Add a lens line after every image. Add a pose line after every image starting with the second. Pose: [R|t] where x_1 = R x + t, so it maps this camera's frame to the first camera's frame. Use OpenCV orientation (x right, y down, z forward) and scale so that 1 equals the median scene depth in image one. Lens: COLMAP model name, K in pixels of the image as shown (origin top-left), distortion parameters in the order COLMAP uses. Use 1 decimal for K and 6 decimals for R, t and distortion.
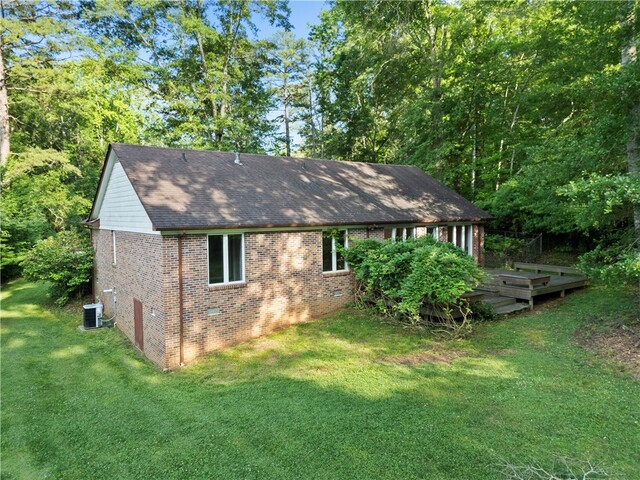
lens RADIAL K [[455.5, 0, 319.2], [0, 455.5, 243.6], [0, 0, 1]] dist [0.042618, -0.017577]
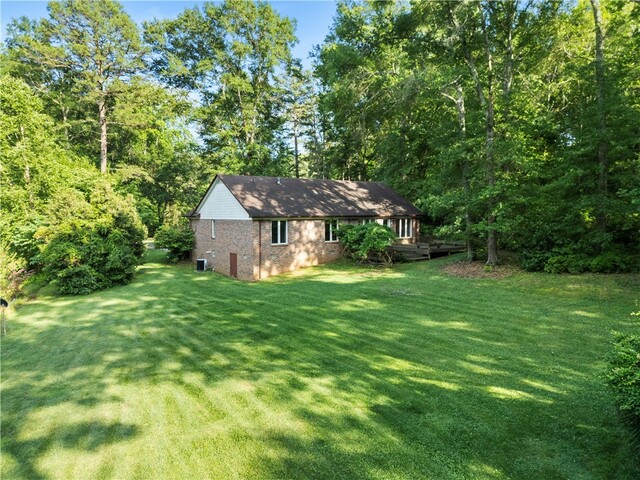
lens RADIAL K [[455.5, 0, 322.4], [0, 455.5, 240.3], [0, 0, 1]] dist [0.042618, -0.017577]
pose [[0.999955, 0.005965, 0.007433, -0.013924], [-0.005924, 0.999967, -0.005515, 0.057831], [-0.007465, 0.005471, 0.999957, -0.782411]]
